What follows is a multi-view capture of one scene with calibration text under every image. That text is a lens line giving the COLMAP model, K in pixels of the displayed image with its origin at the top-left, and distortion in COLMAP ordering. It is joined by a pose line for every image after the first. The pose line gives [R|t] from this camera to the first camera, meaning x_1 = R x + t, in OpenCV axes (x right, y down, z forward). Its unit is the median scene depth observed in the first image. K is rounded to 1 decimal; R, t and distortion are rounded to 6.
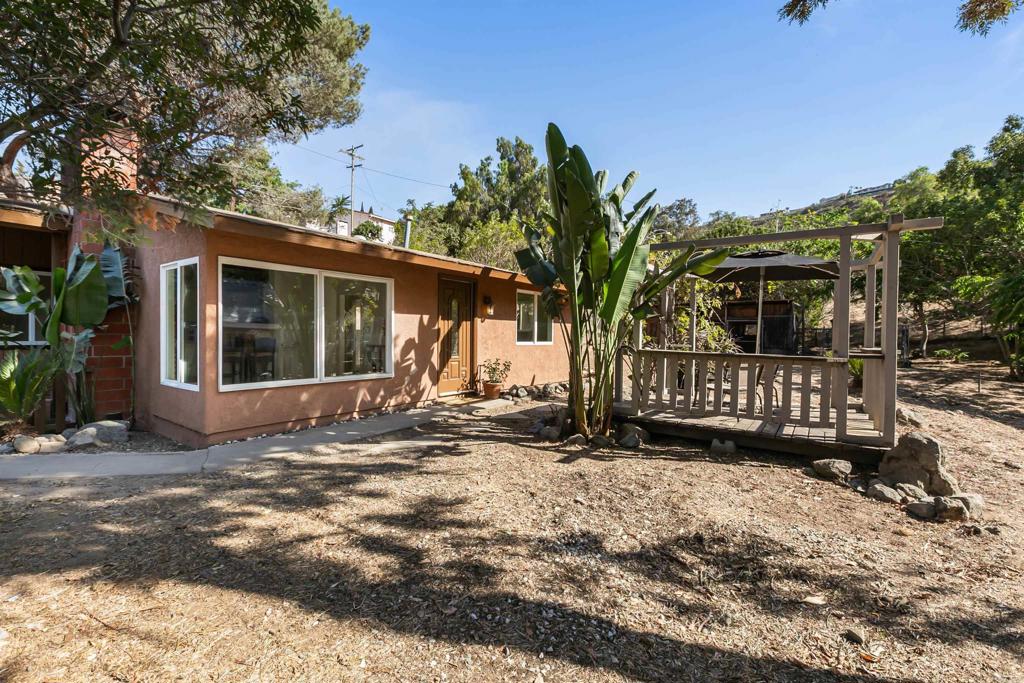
lens RADIAL K [[459.8, 0, 513.0], [0, 459.8, 345.2], [0, 0, 1]] dist [0.002205, 0.000001]
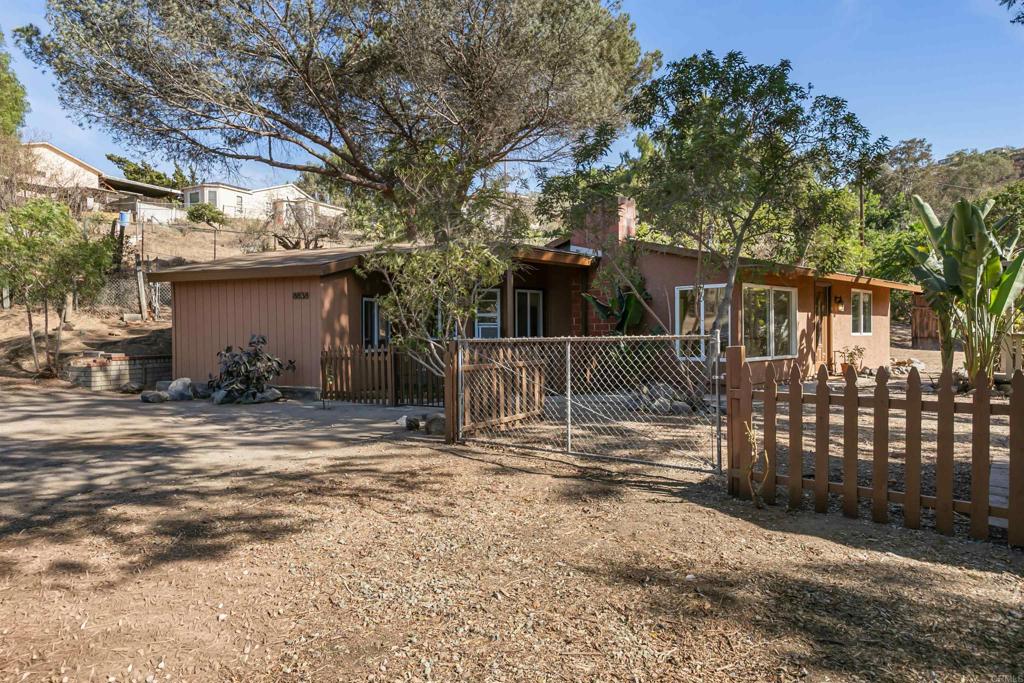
lens RADIAL K [[621.3, 0, 512.0], [0, 621.3, 341.5], [0, 0, 1]] dist [0.004292, 0.001318]
pose [[0.980996, -0.012648, -0.193615, -0.750714], [0.011411, 0.999907, -0.007504, 0.024643], [0.193692, 0.005152, 0.981049, -1.044355]]
